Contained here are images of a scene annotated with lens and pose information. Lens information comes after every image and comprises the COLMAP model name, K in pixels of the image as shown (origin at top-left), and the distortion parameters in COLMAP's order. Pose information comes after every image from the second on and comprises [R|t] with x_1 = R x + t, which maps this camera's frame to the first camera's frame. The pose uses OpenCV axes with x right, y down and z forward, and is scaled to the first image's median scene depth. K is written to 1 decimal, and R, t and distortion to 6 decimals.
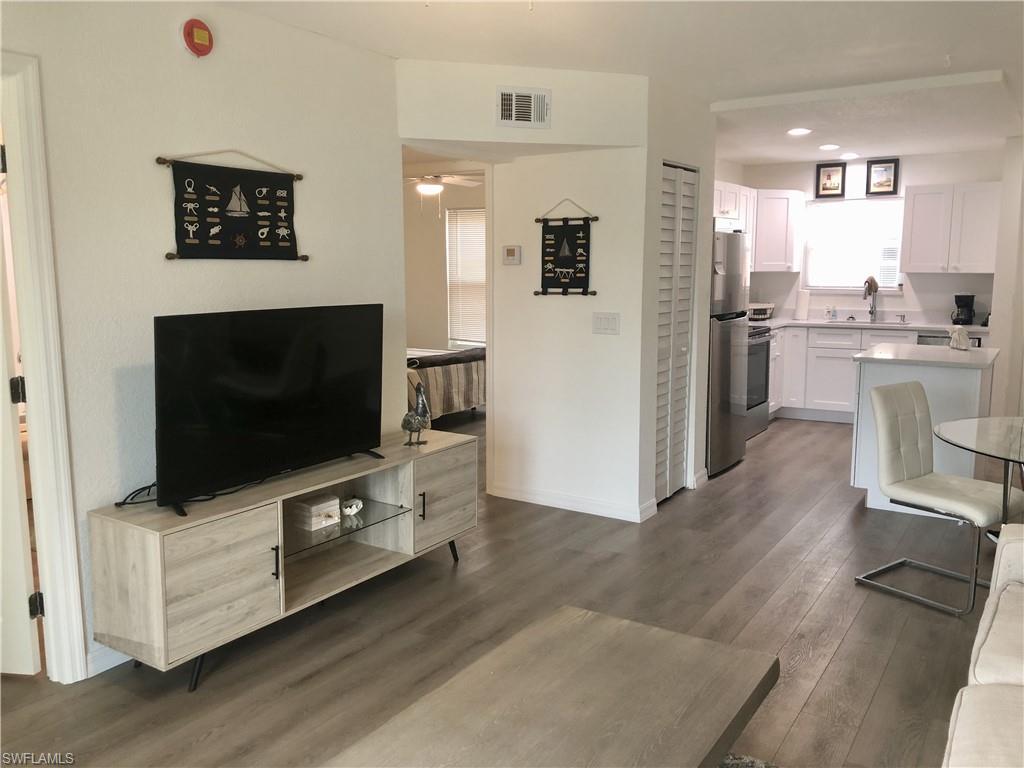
lens RADIAL K [[840.8, 0, 511.4], [0, 840.8, 379.8], [0, 0, 1]] dist [0.054612, -0.068124]
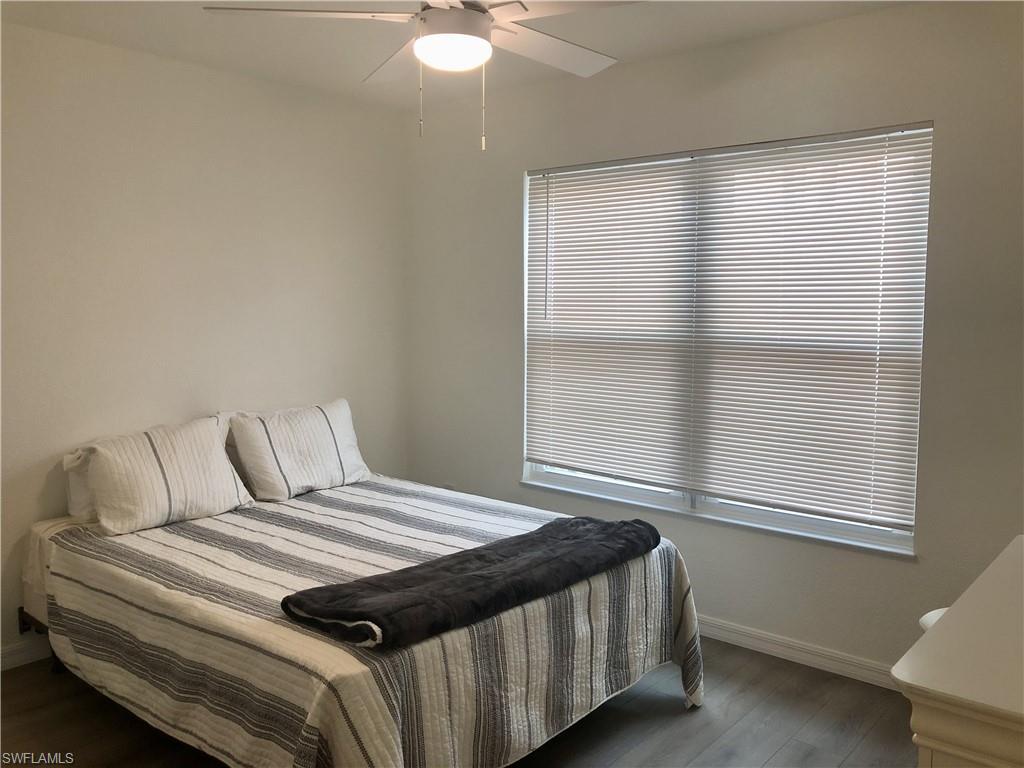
lens RADIAL K [[840.8, 0, 511.4], [0, 840.8, 379.8], [0, 0, 1]] dist [0.054612, -0.068124]
pose [[0.991413, 0.018980, -0.129385, -0.030044], [-0.023295, 0.999219, -0.031917, -0.092156], [0.128678, 0.034657, 0.991081, 0.677126]]
